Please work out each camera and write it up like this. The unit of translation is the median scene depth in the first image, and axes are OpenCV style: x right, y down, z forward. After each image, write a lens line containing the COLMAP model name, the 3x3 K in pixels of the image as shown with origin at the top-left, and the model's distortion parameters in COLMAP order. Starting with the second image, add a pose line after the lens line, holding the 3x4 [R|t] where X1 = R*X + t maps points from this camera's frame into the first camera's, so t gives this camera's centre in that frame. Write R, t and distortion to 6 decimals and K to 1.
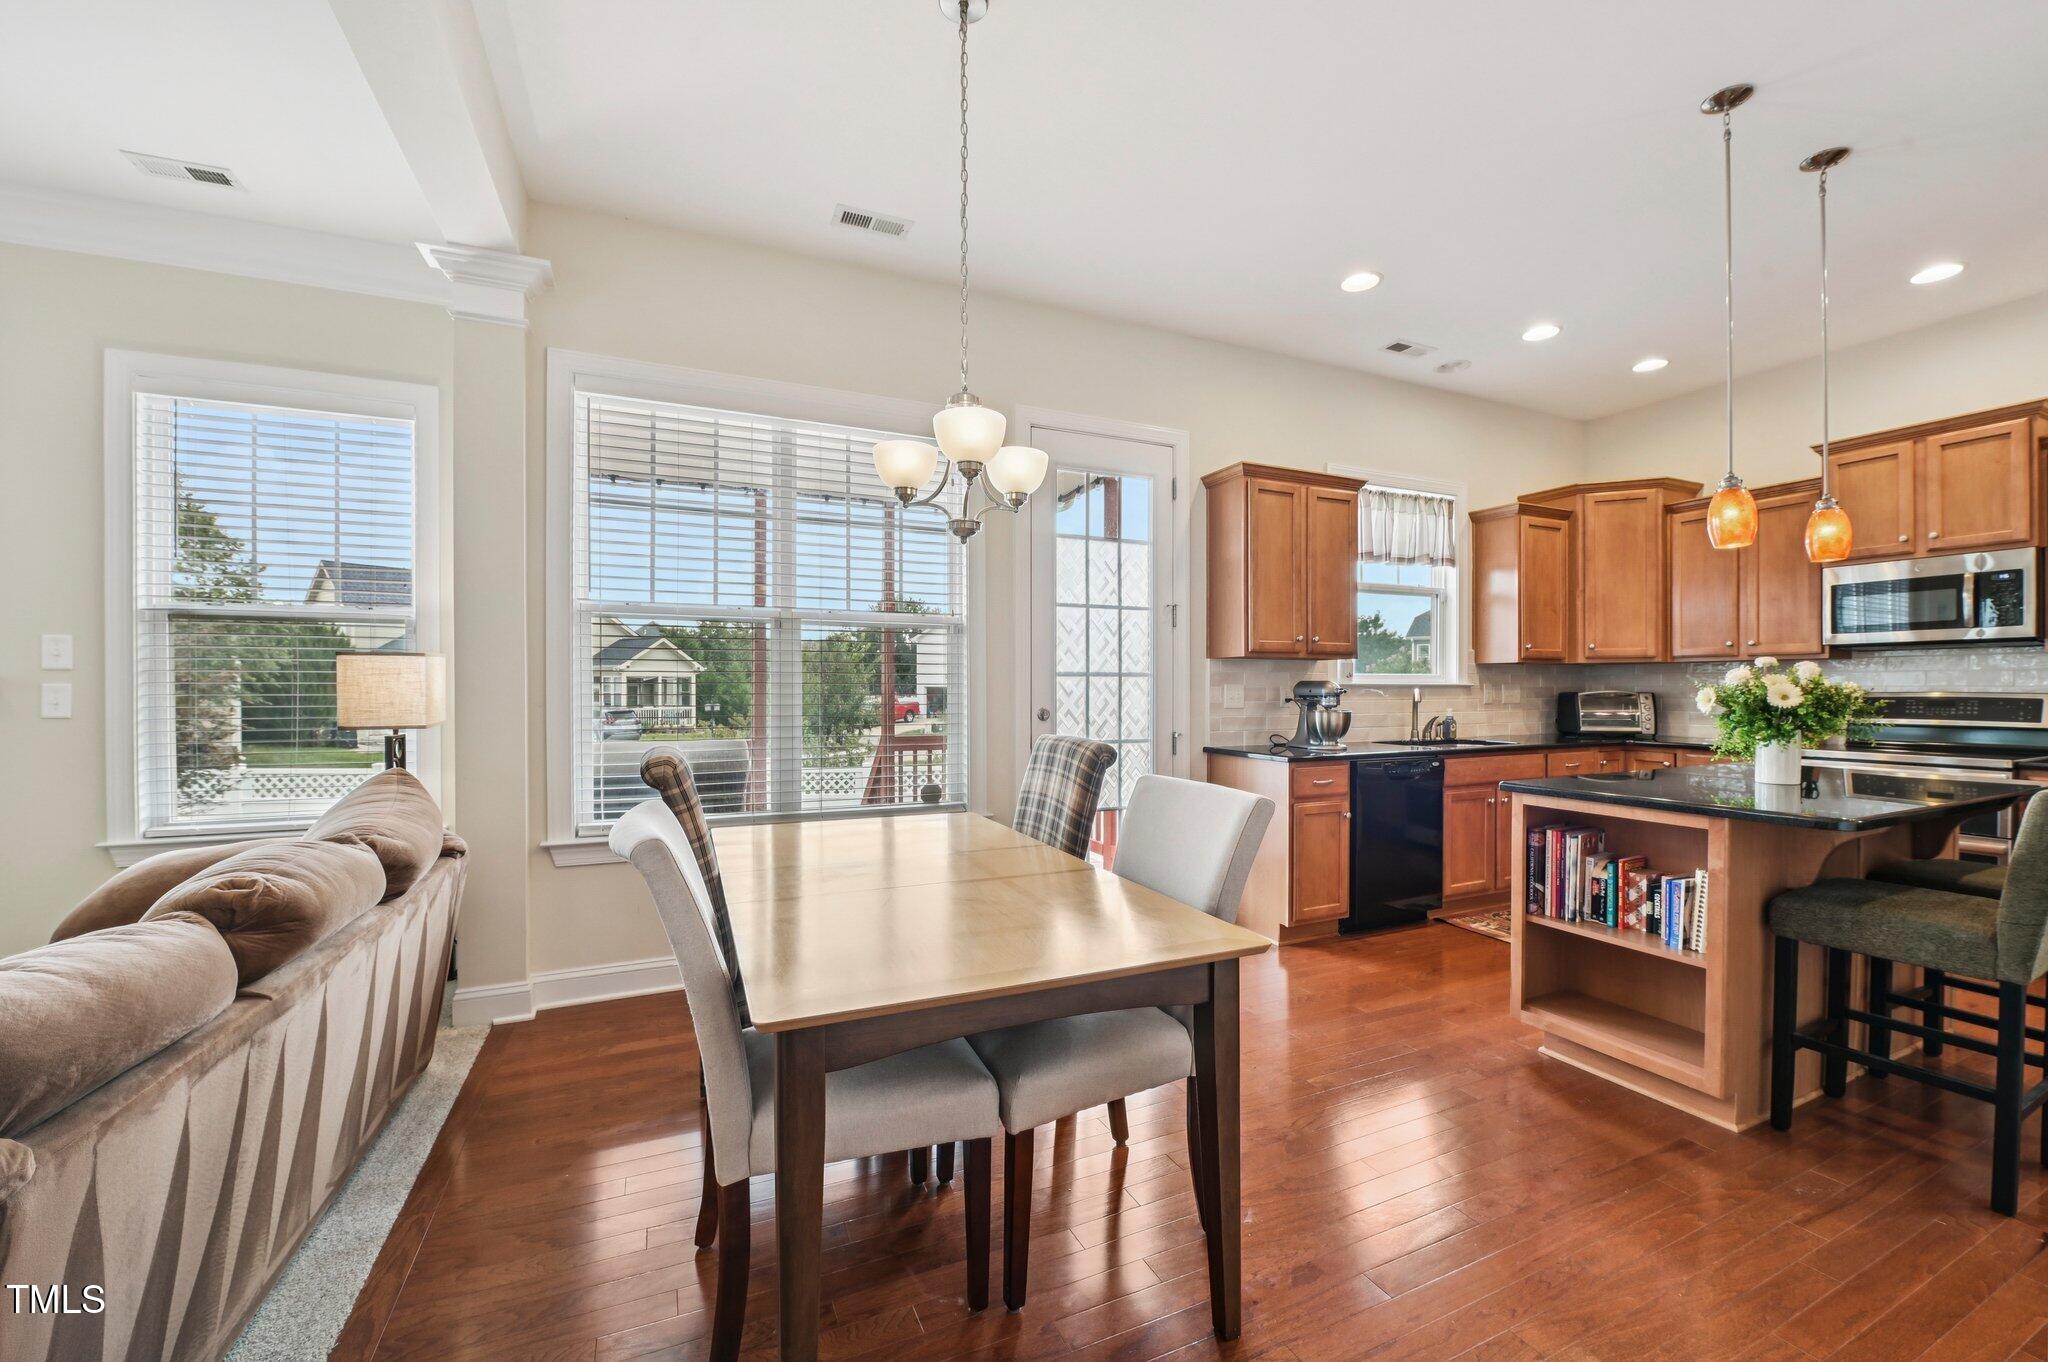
lens RADIAL K [[837.4, 0, 1020.0], [0, 837.4, 690.9], [0, 0, 1]] dist [0.000205, 0.000059]
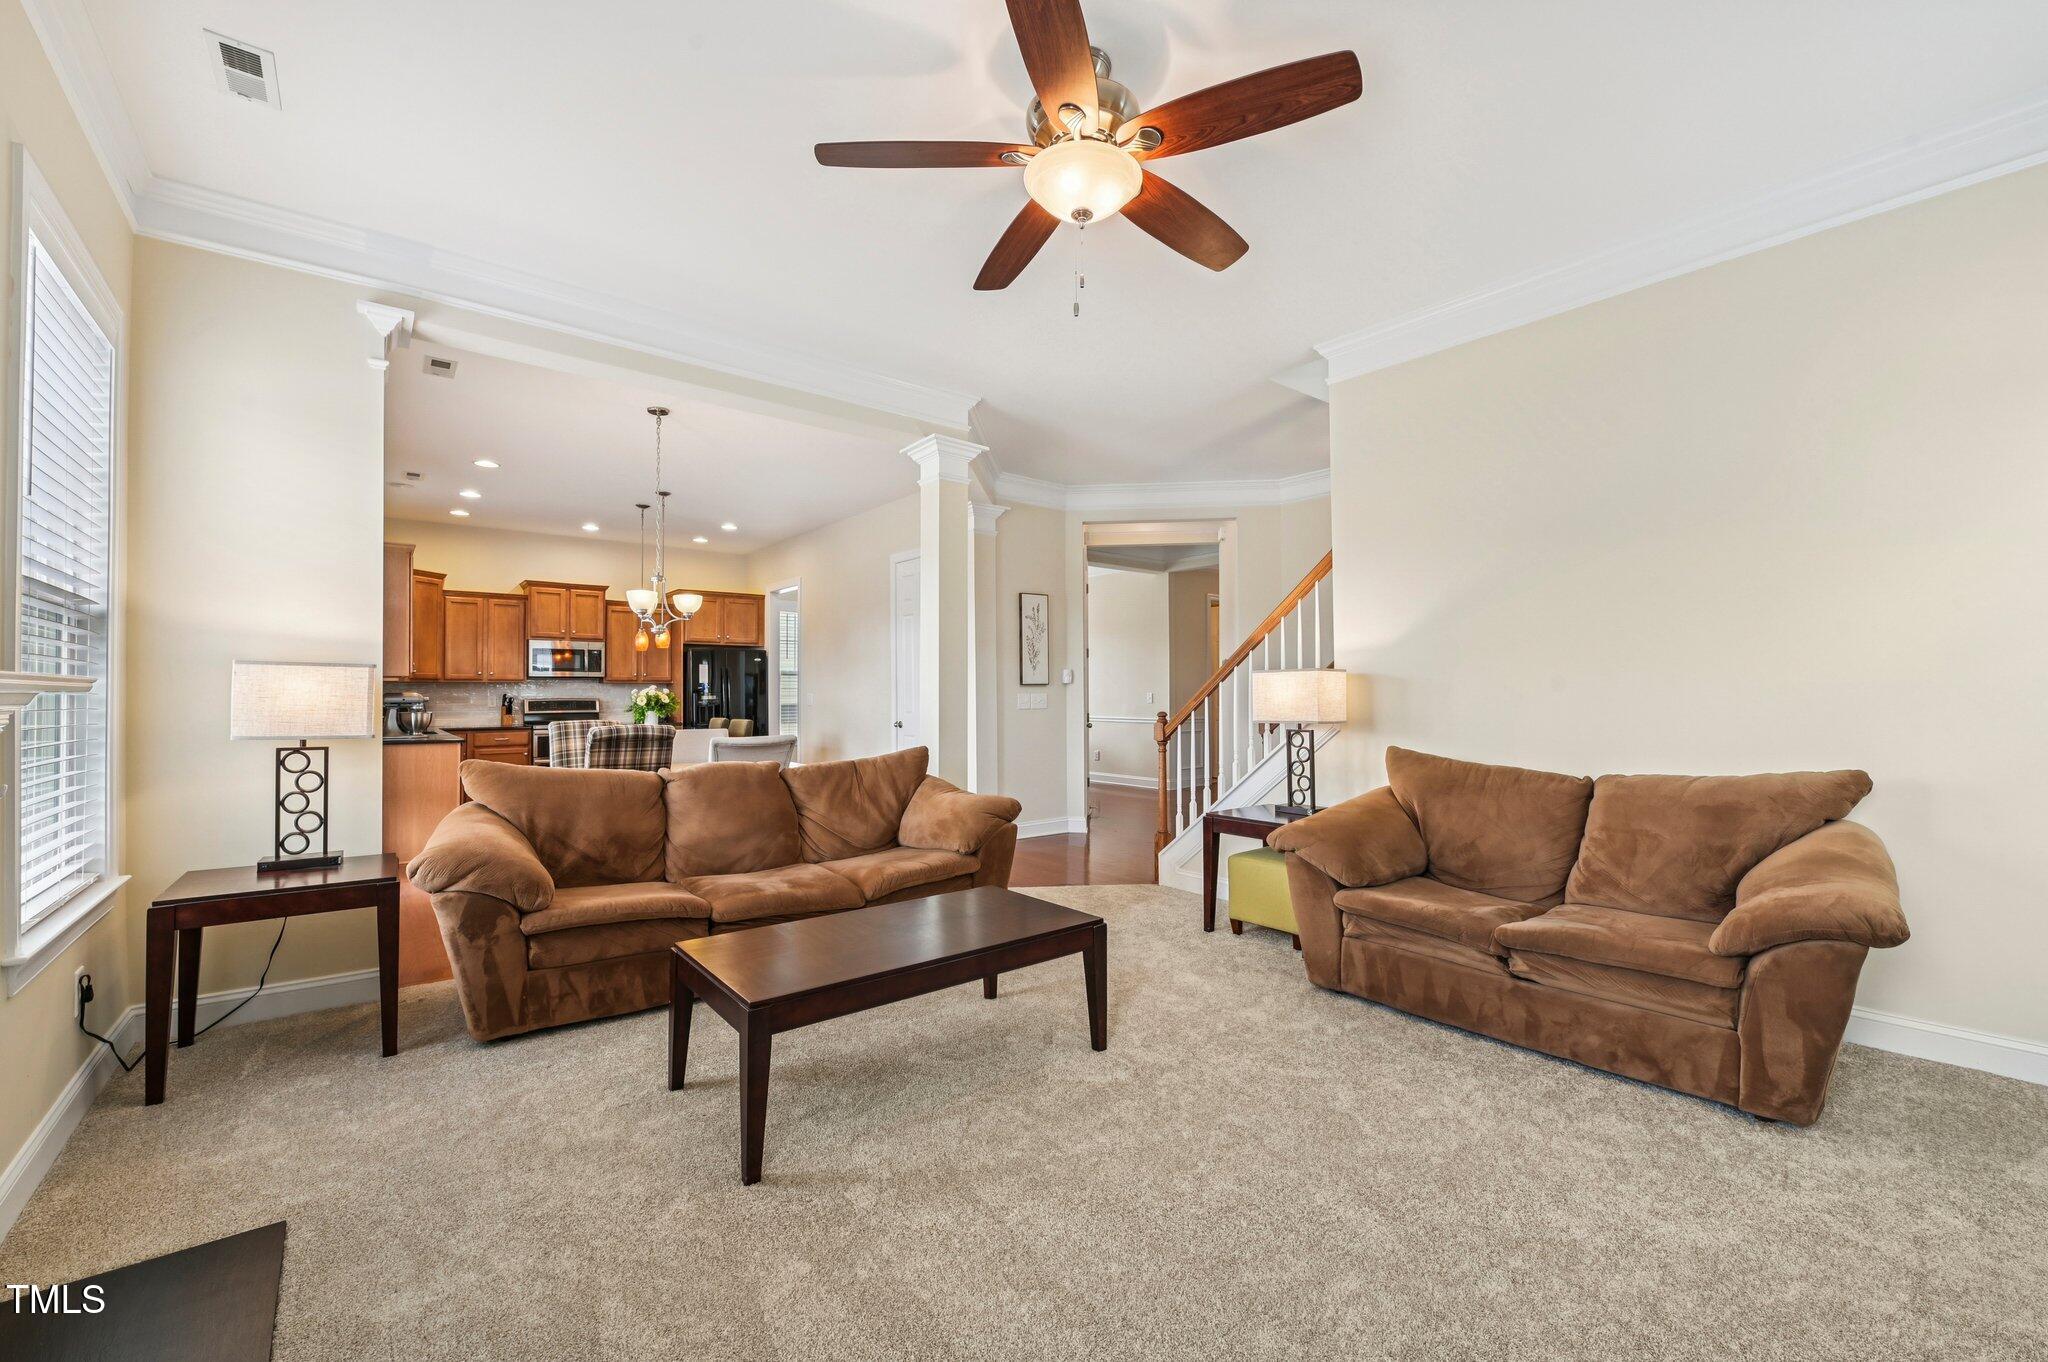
lens RADIAL K [[837.4, 0, 1022.9], [0, 837.4, 687.1], [0, 0, 1]] dist [0.000205, 0.000059]
pose [[-0.227634, 0.010851, 0.973686, -1.389832], [0.002752, 0.999941, -0.010500, -0.003587], [-0.973743, 0.000290, -0.227650, 0.291229]]
